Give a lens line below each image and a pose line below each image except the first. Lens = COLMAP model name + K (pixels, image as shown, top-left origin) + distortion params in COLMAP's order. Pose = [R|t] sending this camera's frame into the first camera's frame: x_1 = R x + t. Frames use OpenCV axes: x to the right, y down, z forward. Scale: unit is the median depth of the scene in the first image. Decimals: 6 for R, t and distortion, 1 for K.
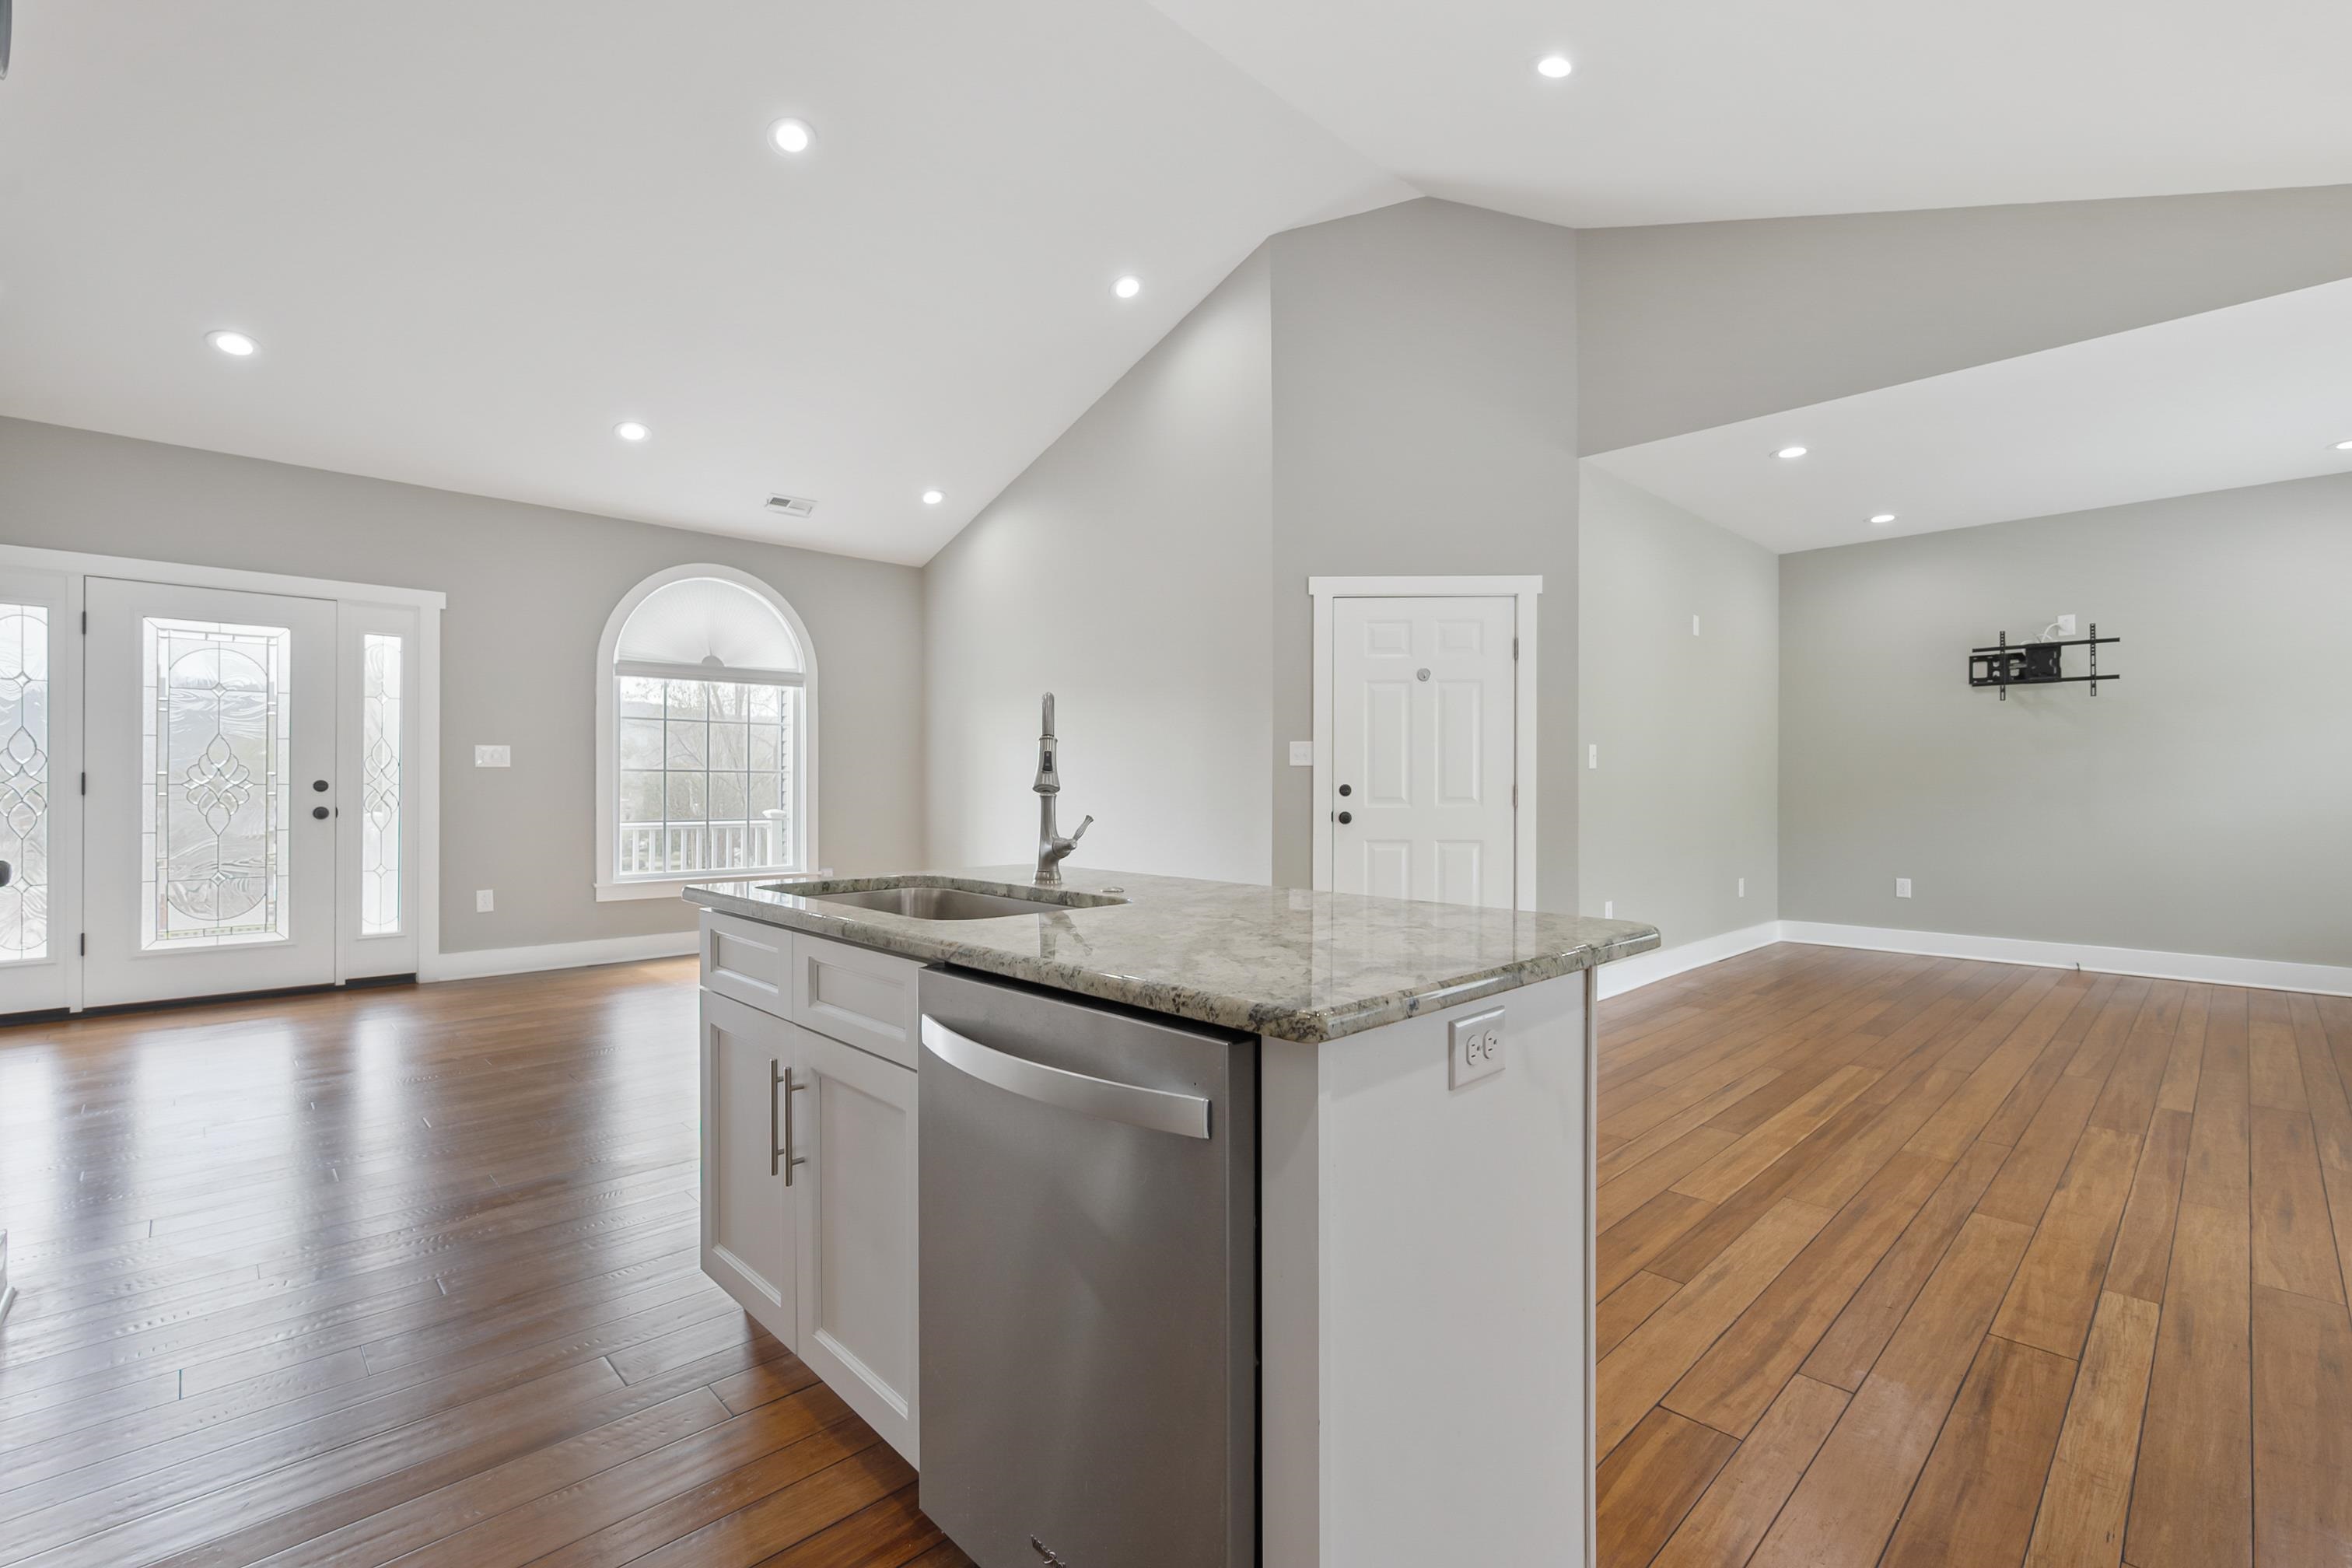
lens RADIAL K [[1028.3, 0, 1176.0], [0, 1028.3, 784.0], [0, 0, 1]] dist [-0.002308, -0.000360]
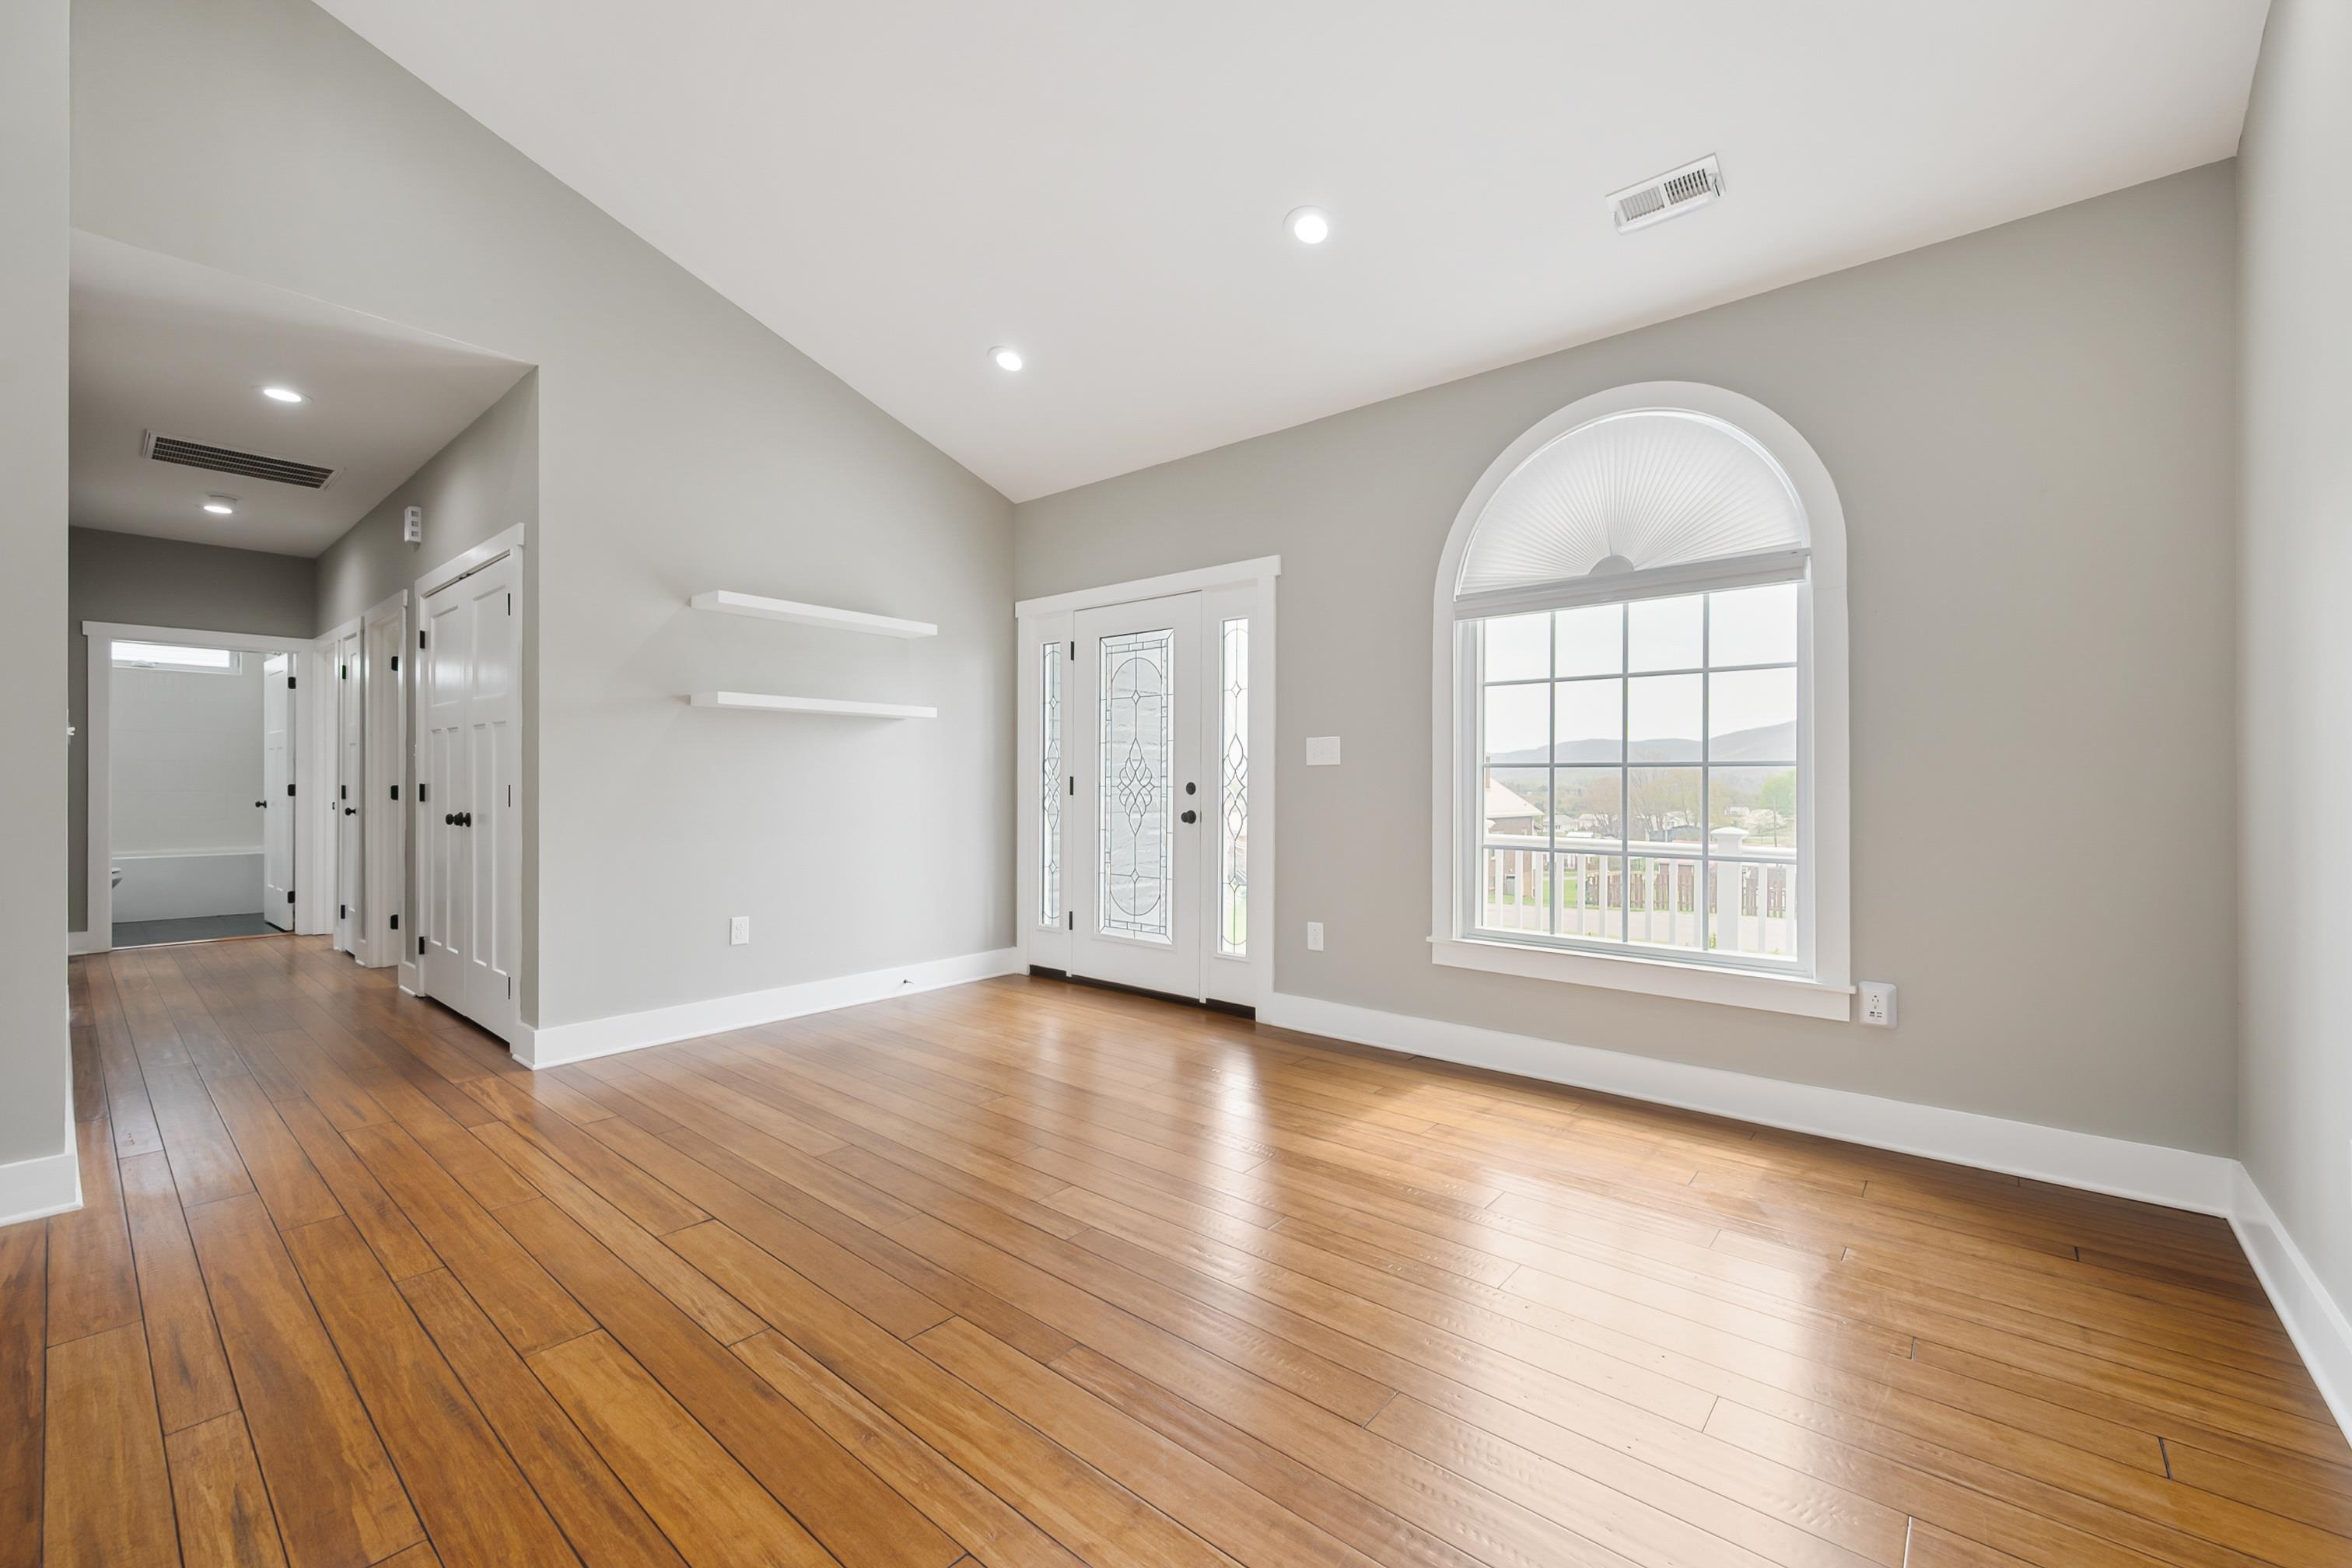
lens RADIAL K [[945.0, 0, 1154.4], [0, 945.0, 771.1], [0, 0, 1]] dist [0.000819, -0.000071]
pose [[0.104975, -0.011487, -0.994409, 0.029316], [0.000016, 0.999933, -0.011549, -0.003527], [0.994475, 0.001196, 0.104968, 0.776217]]
